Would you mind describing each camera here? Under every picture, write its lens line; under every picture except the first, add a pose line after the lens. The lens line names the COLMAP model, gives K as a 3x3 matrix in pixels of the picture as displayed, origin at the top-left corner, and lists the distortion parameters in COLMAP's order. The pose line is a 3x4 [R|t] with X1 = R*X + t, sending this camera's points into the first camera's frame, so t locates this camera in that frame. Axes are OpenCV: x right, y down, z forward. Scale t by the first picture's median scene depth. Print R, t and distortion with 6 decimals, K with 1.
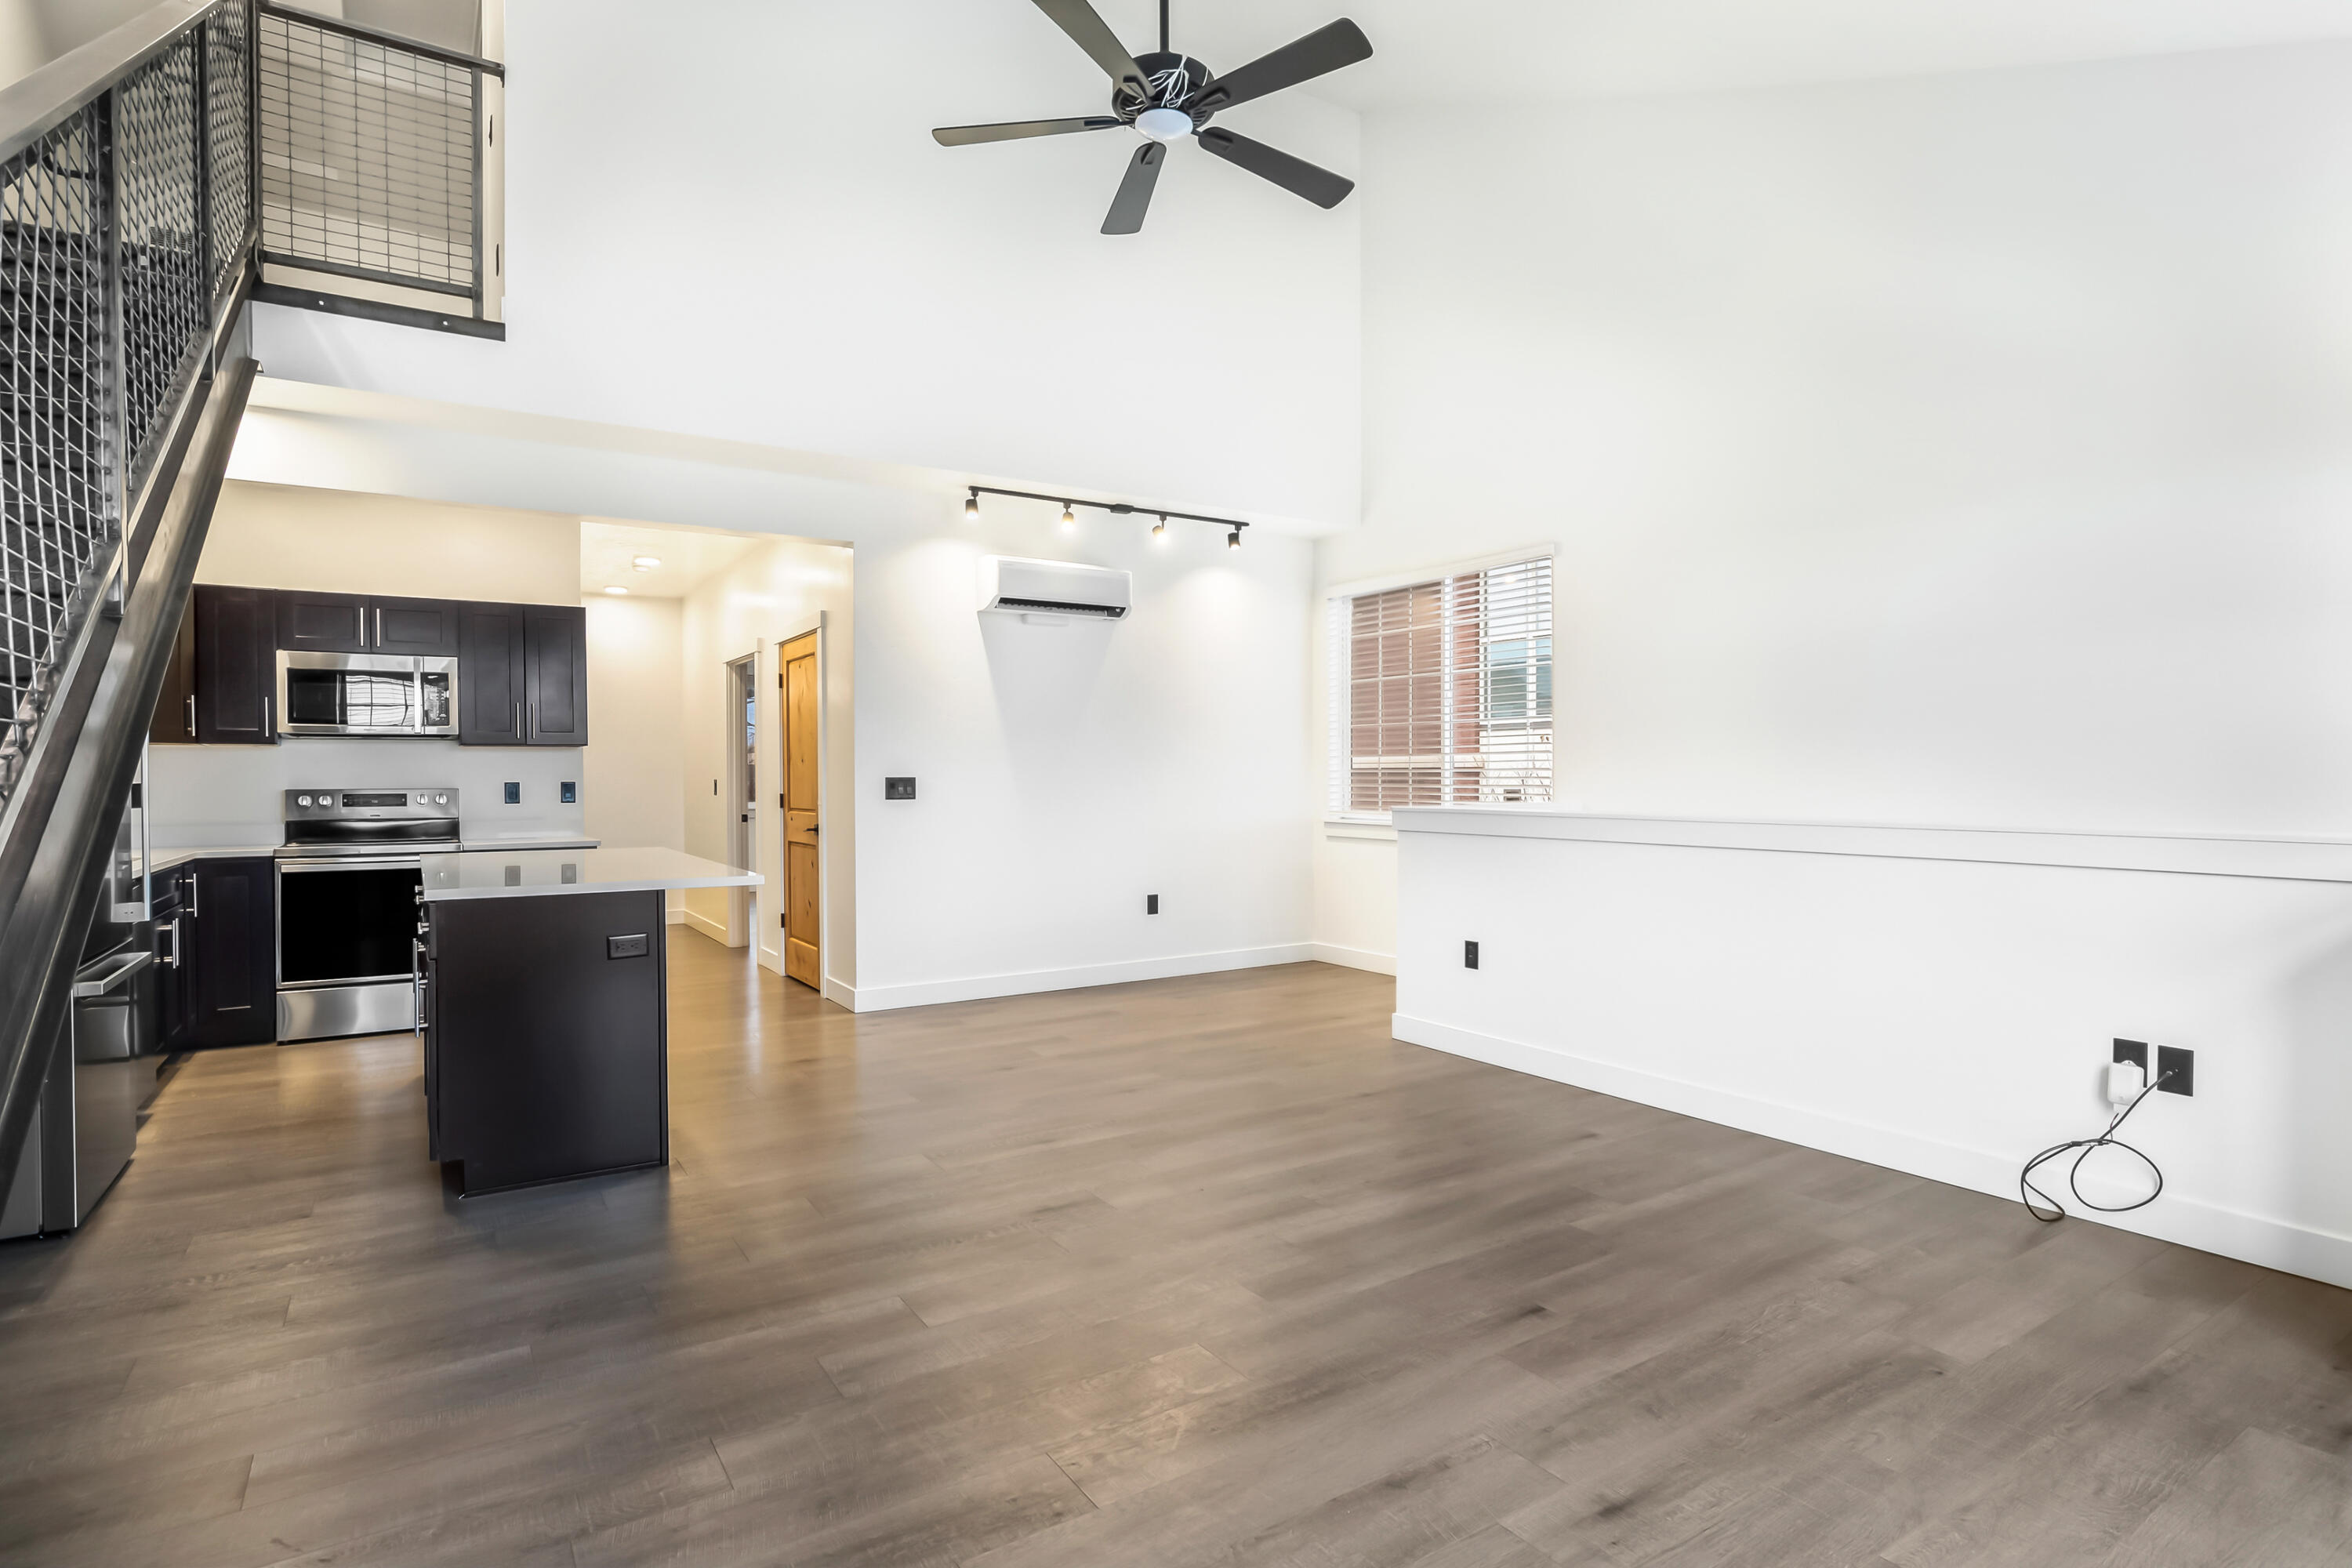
lens RADIAL K [[1177.3, 0, 1176.0], [0, 1177.3, 784.0], [0, 0, 1]] dist [-0.021003, 0.005741]
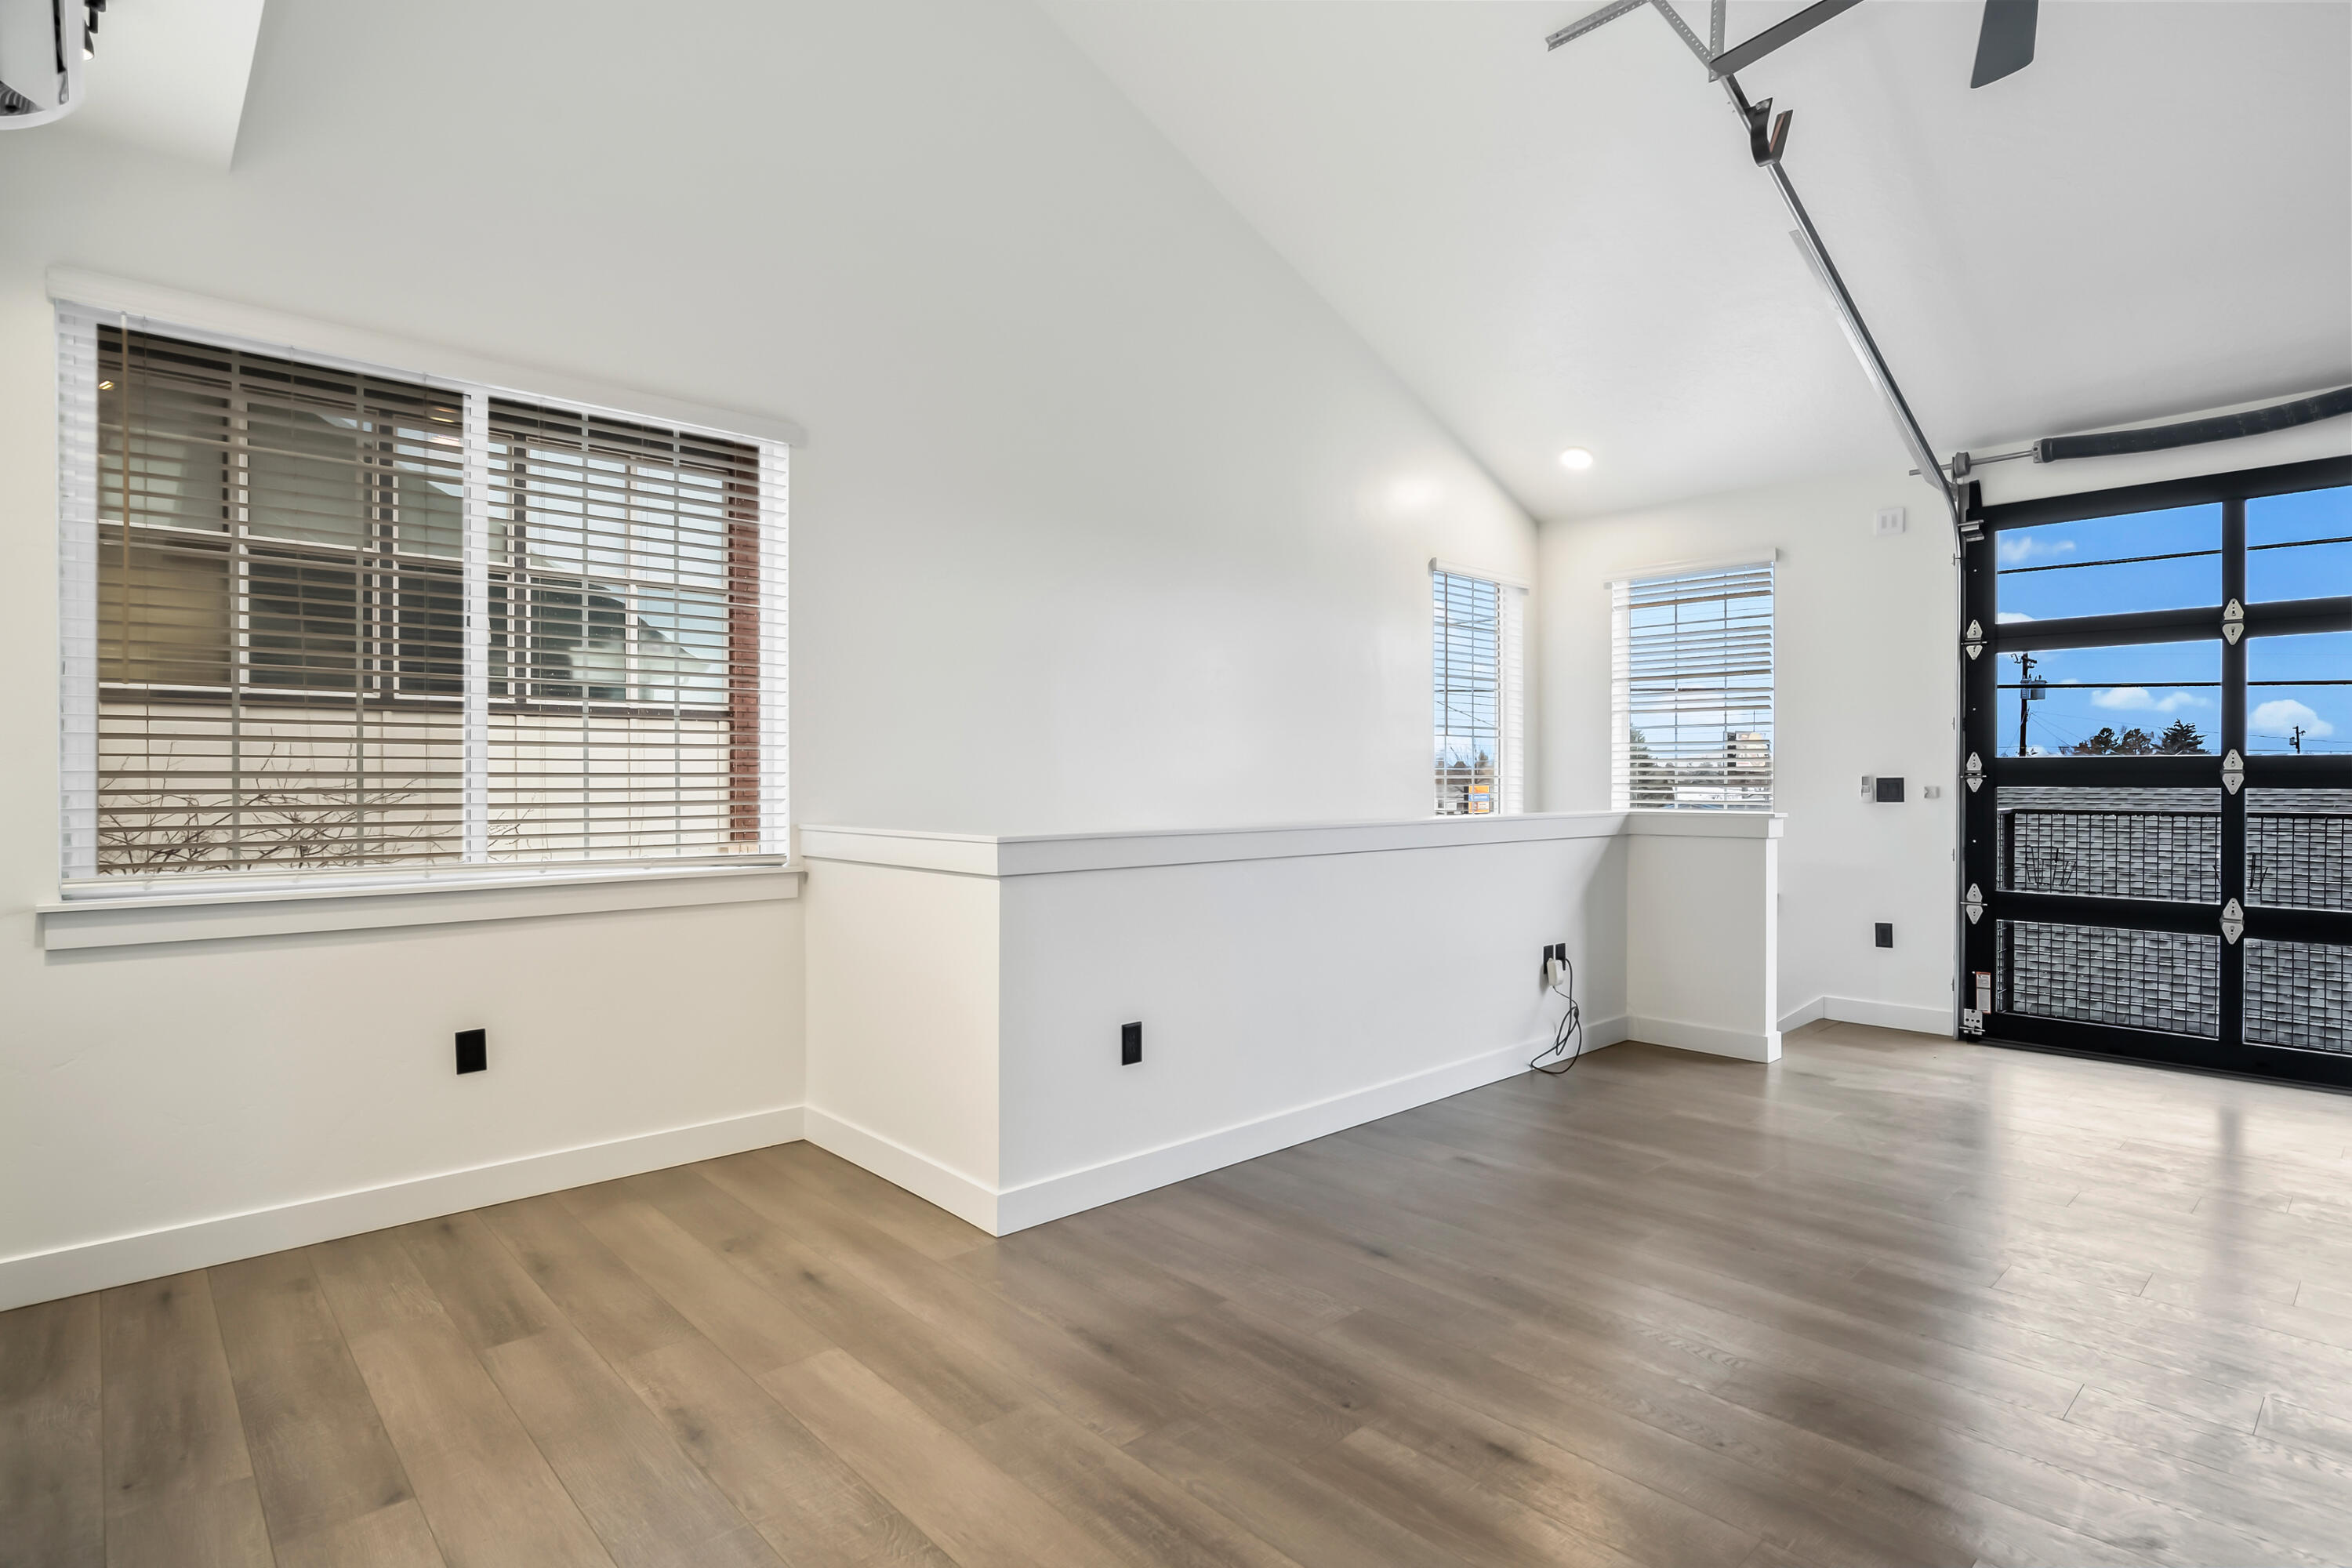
lens RADIAL K [[1177.3, 0, 1176.0], [0, 1177.3, 784.0], [0, 0, 1]] dist [-0.021003, 0.005741]
pose [[-0.174652, 0.030181, 0.984167, -0.282384], [0.022253, 0.999396, -0.026699, 0.010158], [-0.984379, 0.017238, -0.175219, 0.725562]]
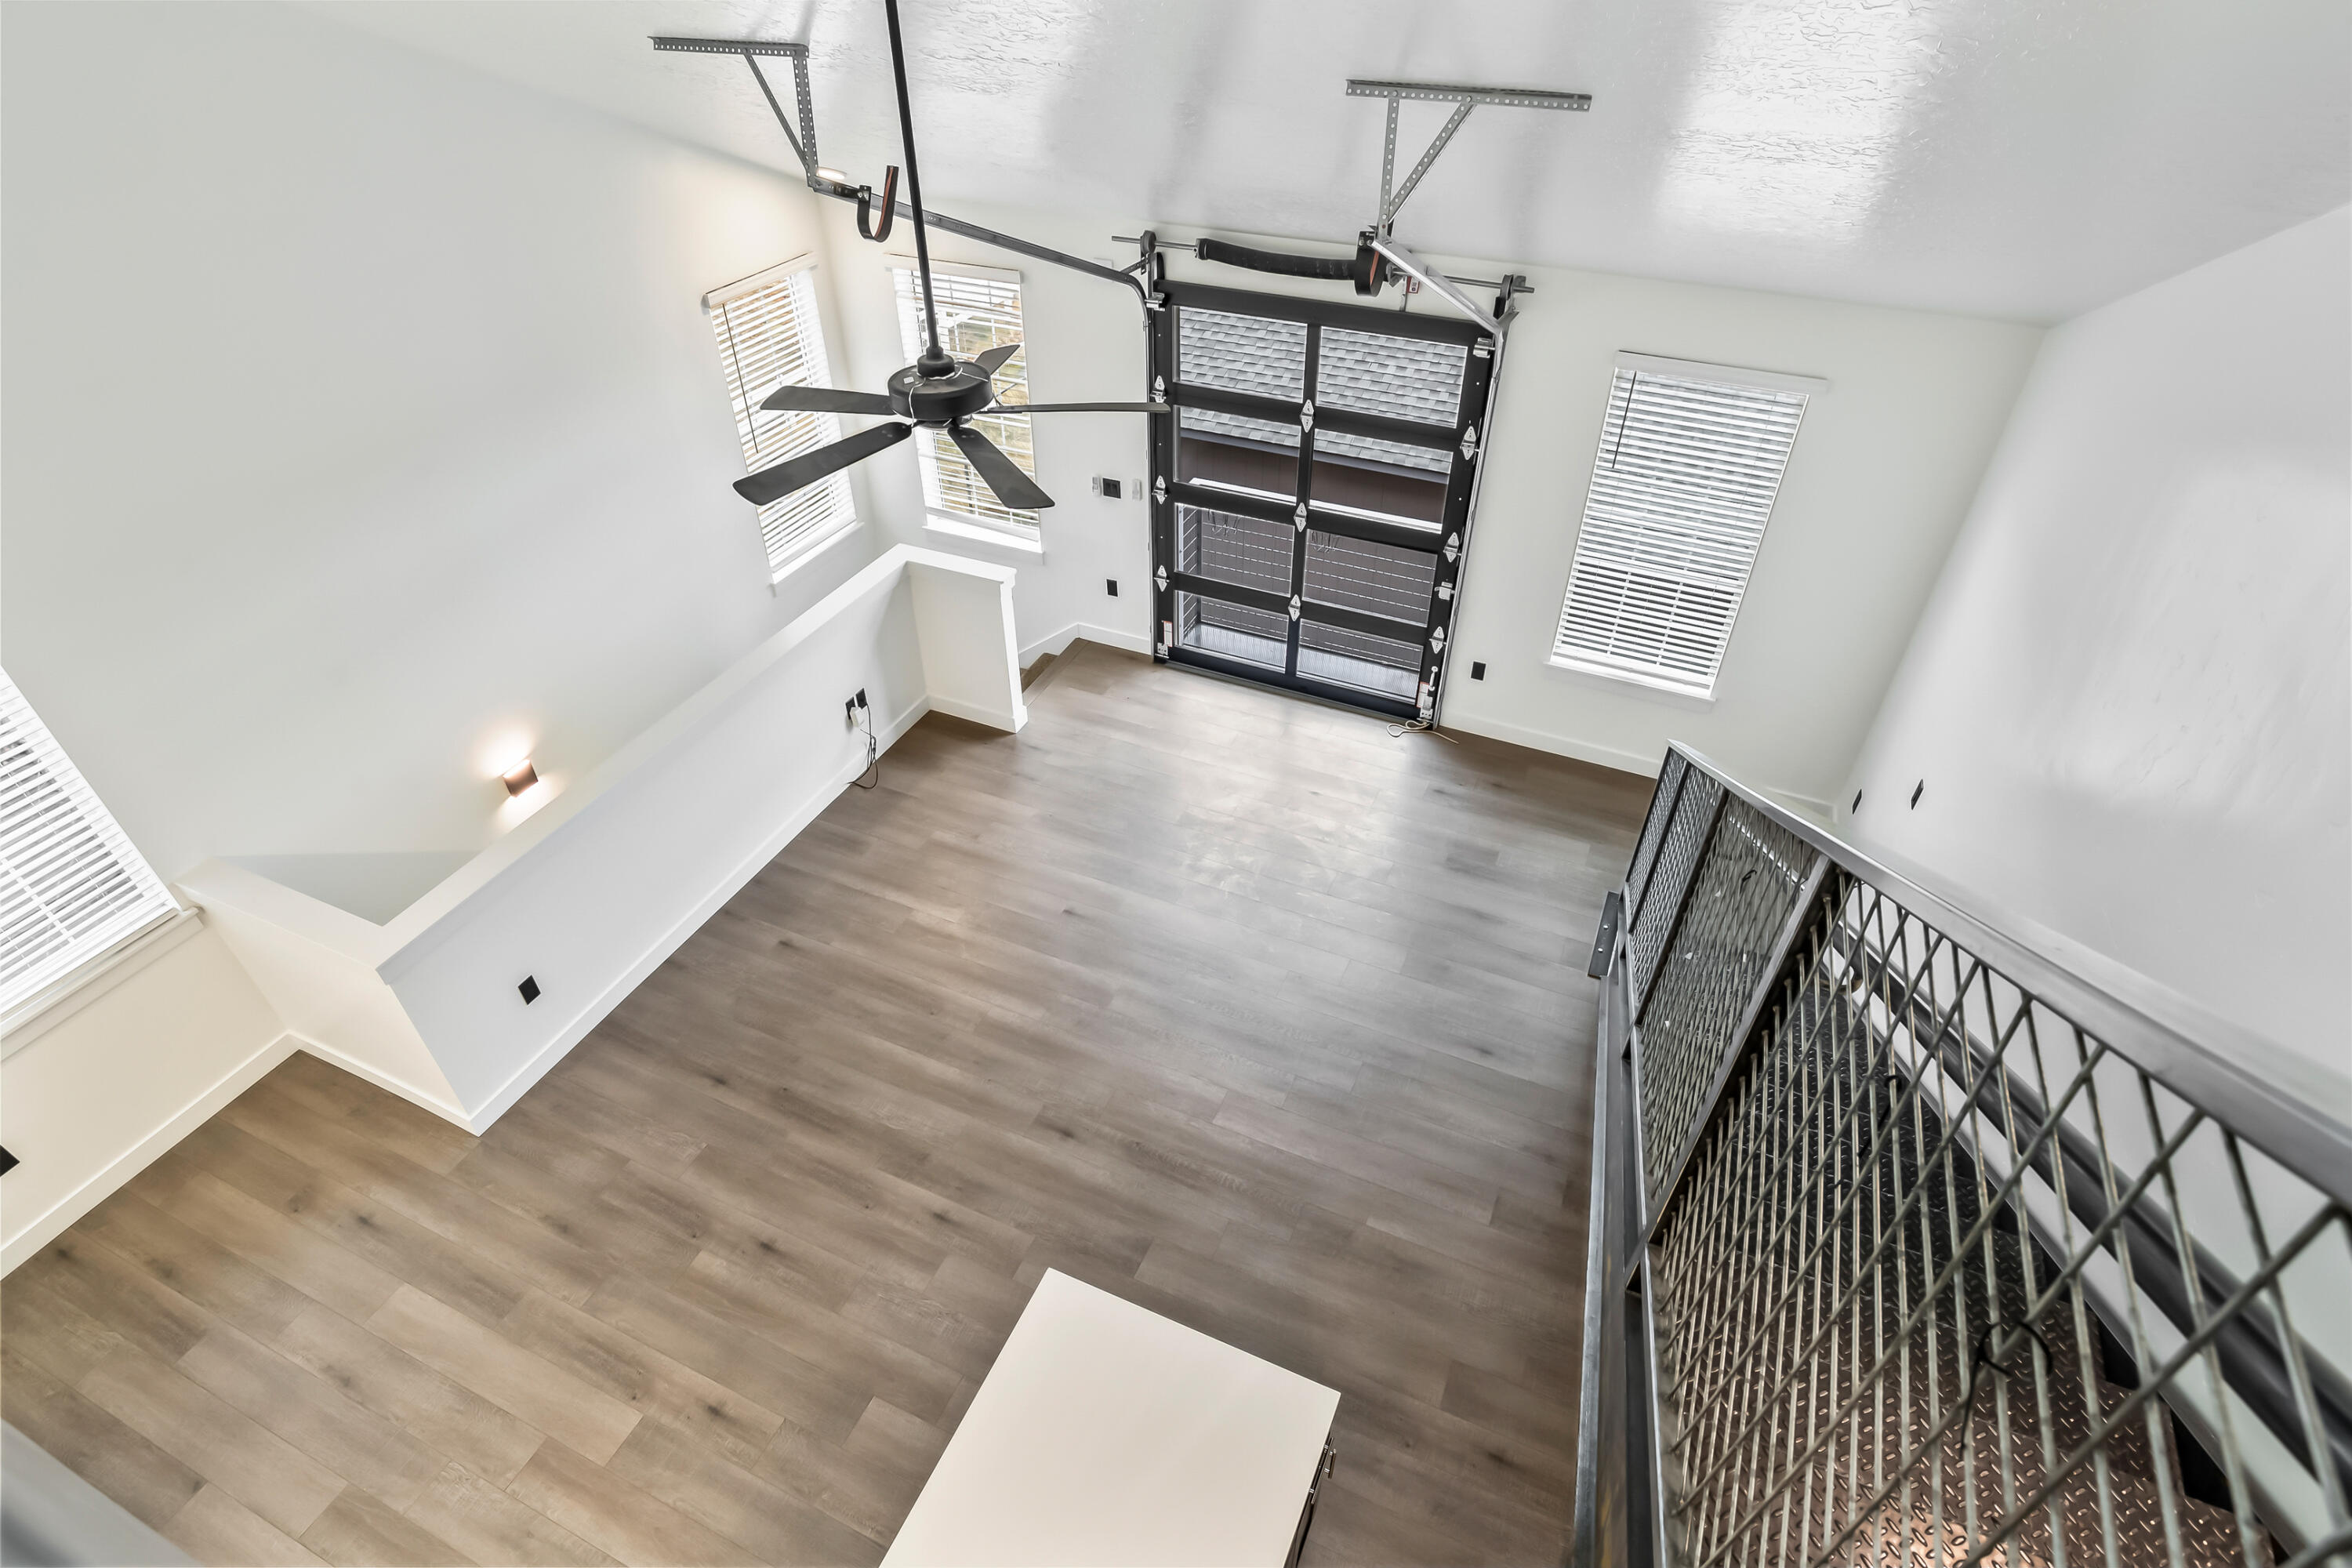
lens RADIAL K [[1177.3, 0, 1176.0], [0, 1177.3, 784.0], [0, 0, 1]] dist [-0.021003, 0.005741]
pose [[-0.553750, -0.489523, 0.673594, -0.416571], [0.034210, 0.794886, 0.605794, -0.357705], [-0.831980, 0.358501, -0.423421, 0.607871]]
